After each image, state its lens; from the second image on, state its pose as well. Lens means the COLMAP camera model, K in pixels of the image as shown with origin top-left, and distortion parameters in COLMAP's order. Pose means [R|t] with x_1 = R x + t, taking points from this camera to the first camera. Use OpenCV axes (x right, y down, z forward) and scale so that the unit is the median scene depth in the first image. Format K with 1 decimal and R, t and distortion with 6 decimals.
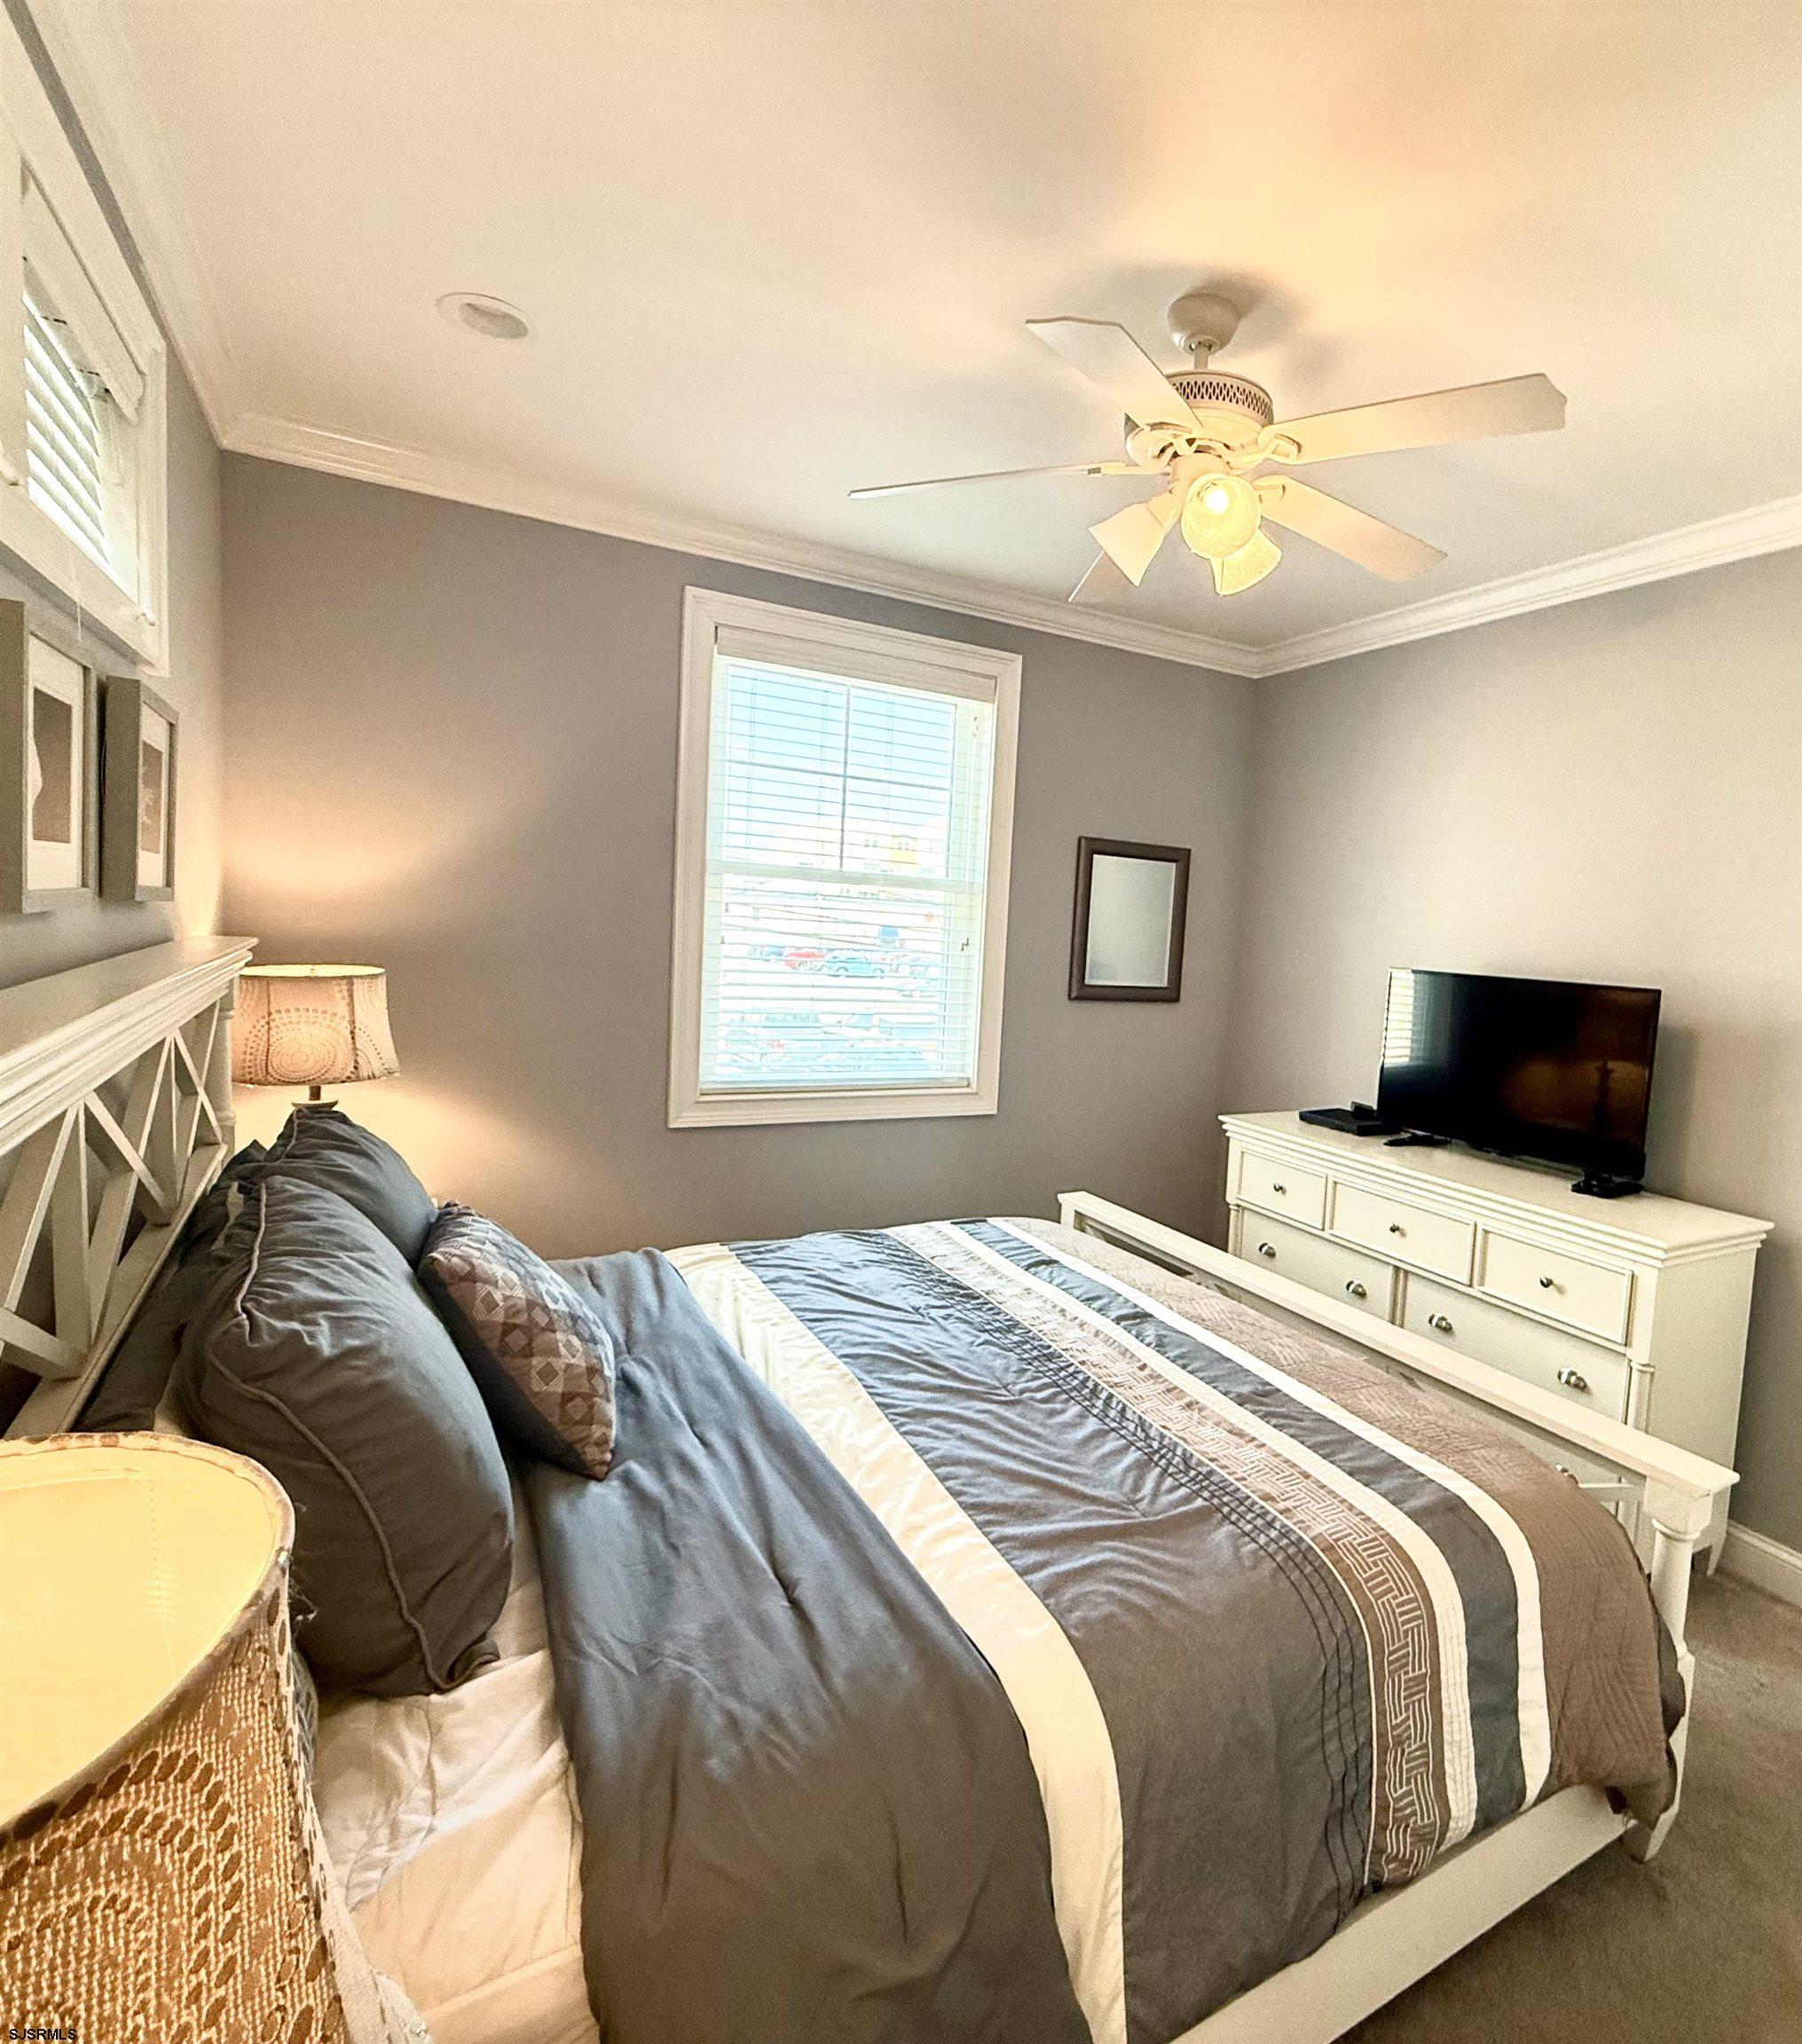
lens RADIAL K [[1220.7, 0, 902.1], [0, 1220.7, 1018.1], [0, 0, 1]] dist [-0.001418, -0.000131]
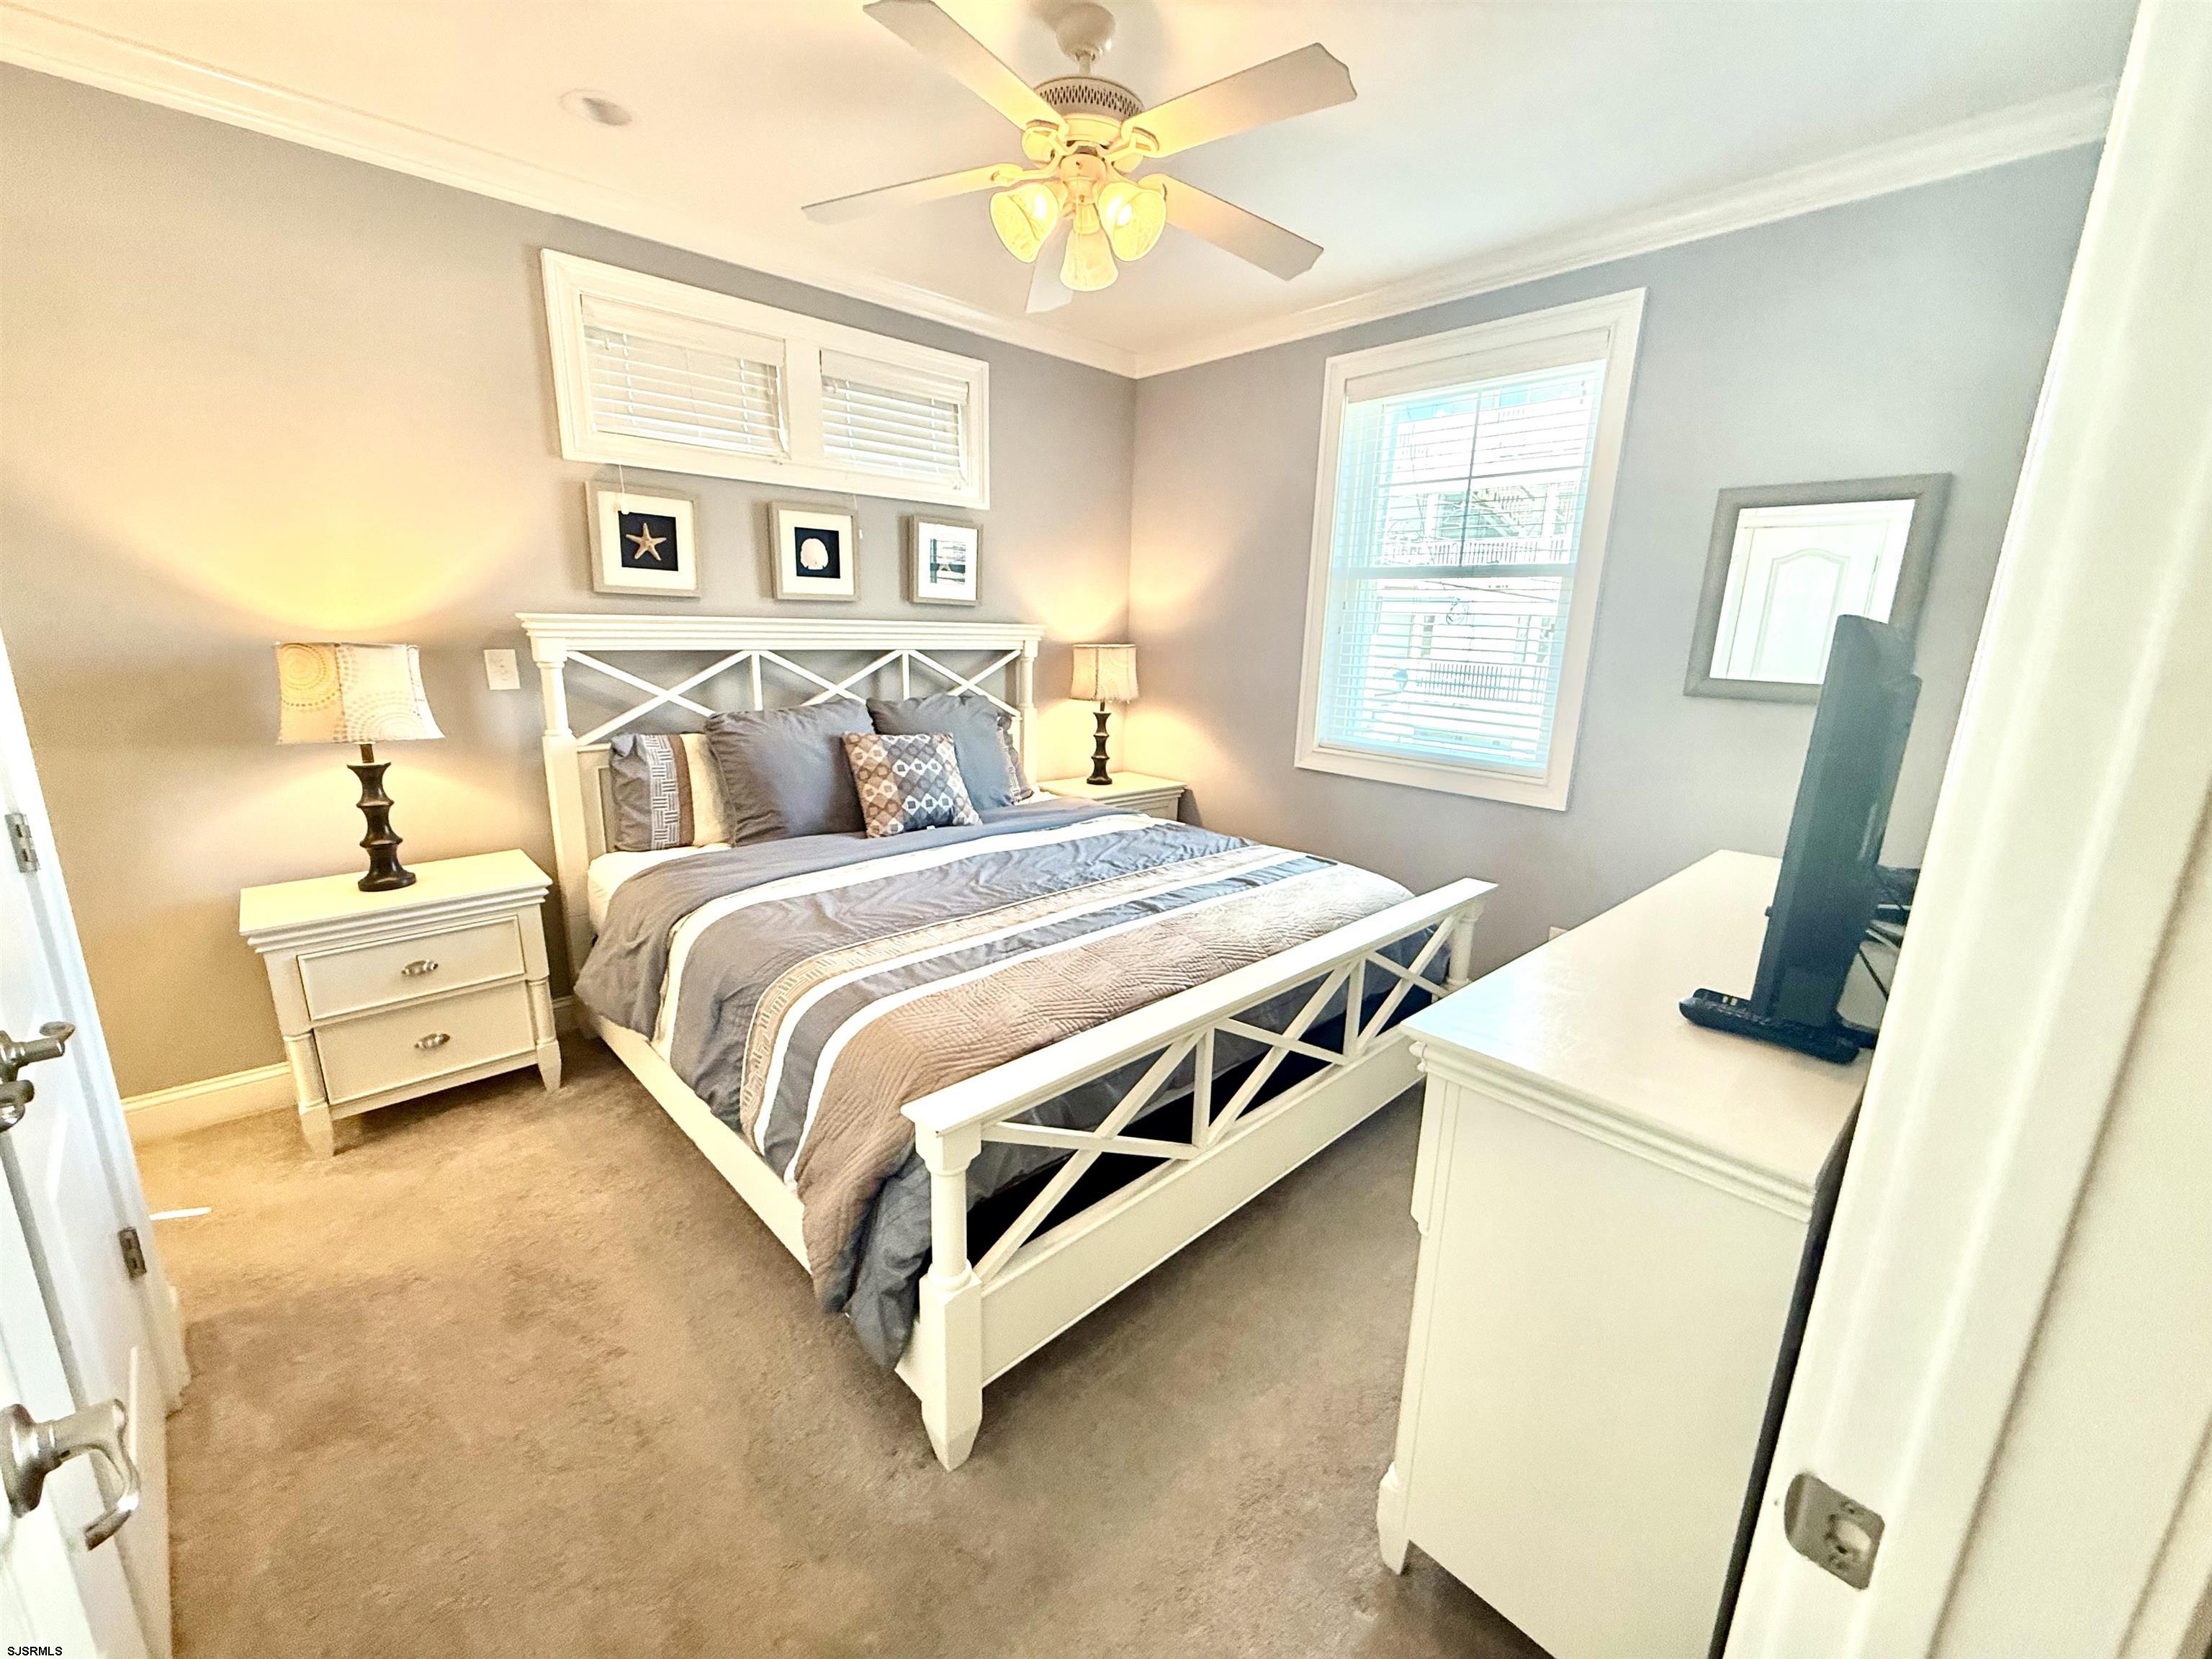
lens RADIAL K [[885.0, 0, 1106.3], [0, 885.0, 833.0], [0, 0, 1]] dist [-0.002050, 0.000475]
pose [[0.199705, 0.175141, -0.964077, 0.798850], [-0.105062, 0.982051, 0.156643, 0.029407], [0.974207, 0.070005, 0.214521, 0.596115]]
